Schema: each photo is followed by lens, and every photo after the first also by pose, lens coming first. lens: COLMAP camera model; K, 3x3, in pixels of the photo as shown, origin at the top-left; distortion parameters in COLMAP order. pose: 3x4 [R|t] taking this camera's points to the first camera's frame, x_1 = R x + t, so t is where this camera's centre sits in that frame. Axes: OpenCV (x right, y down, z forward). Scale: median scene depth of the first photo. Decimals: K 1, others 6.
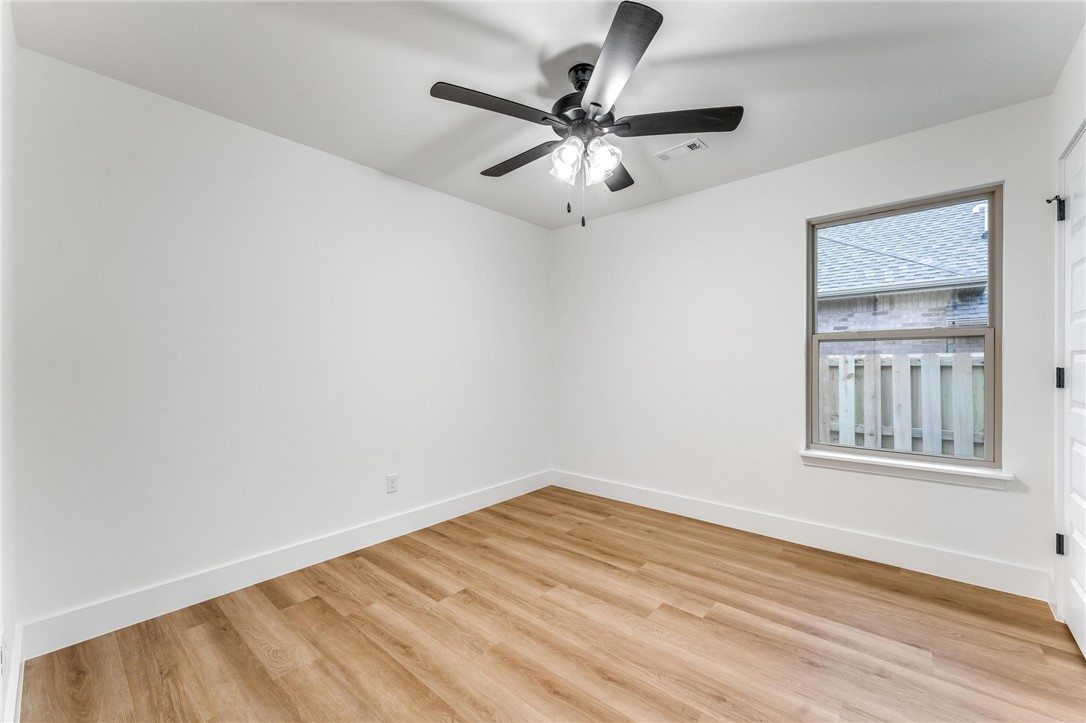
lens RADIAL K [[454.2, 0, 543.4], [0, 454.2, 361.2], [0, 0, 1]] dist [0.000658, -0.000198]
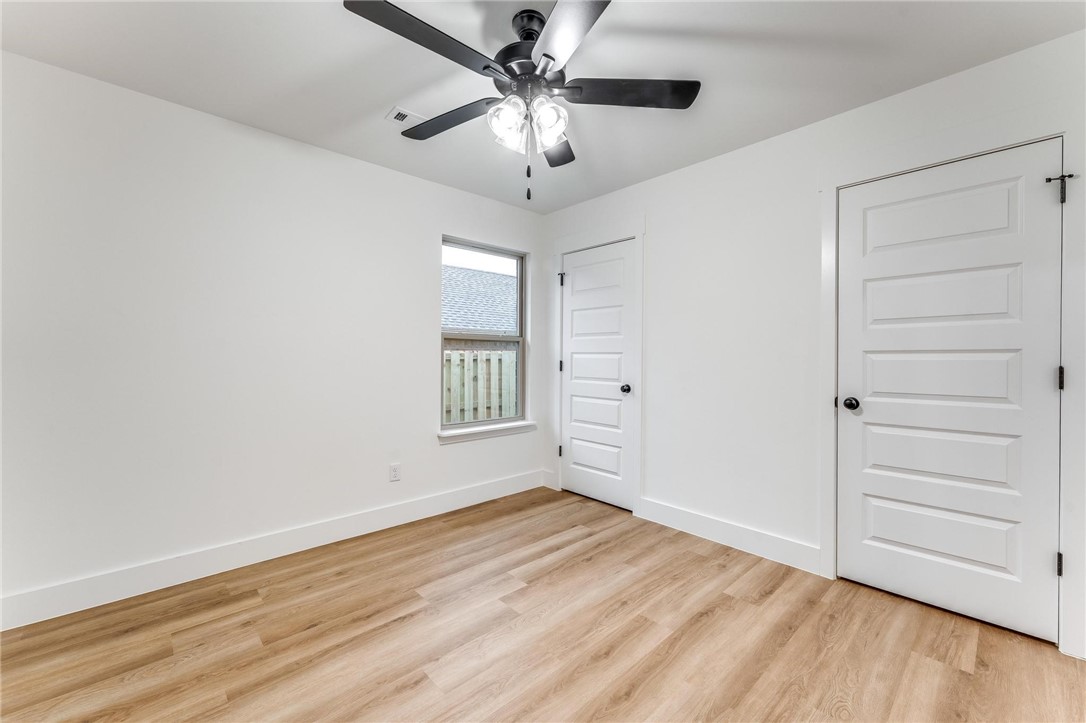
lens RADIAL K [[454.2, 0, 543.4], [0, 454.2, 361.2], [0, 0, 1]] dist [0.000658, -0.000198]
pose [[0.059989, -0.003710, 0.998192, -0.624998], [-0.010339, 0.999937, 0.004337, 0.007259], [-0.998146, -0.010580, 0.059947, 0.738895]]
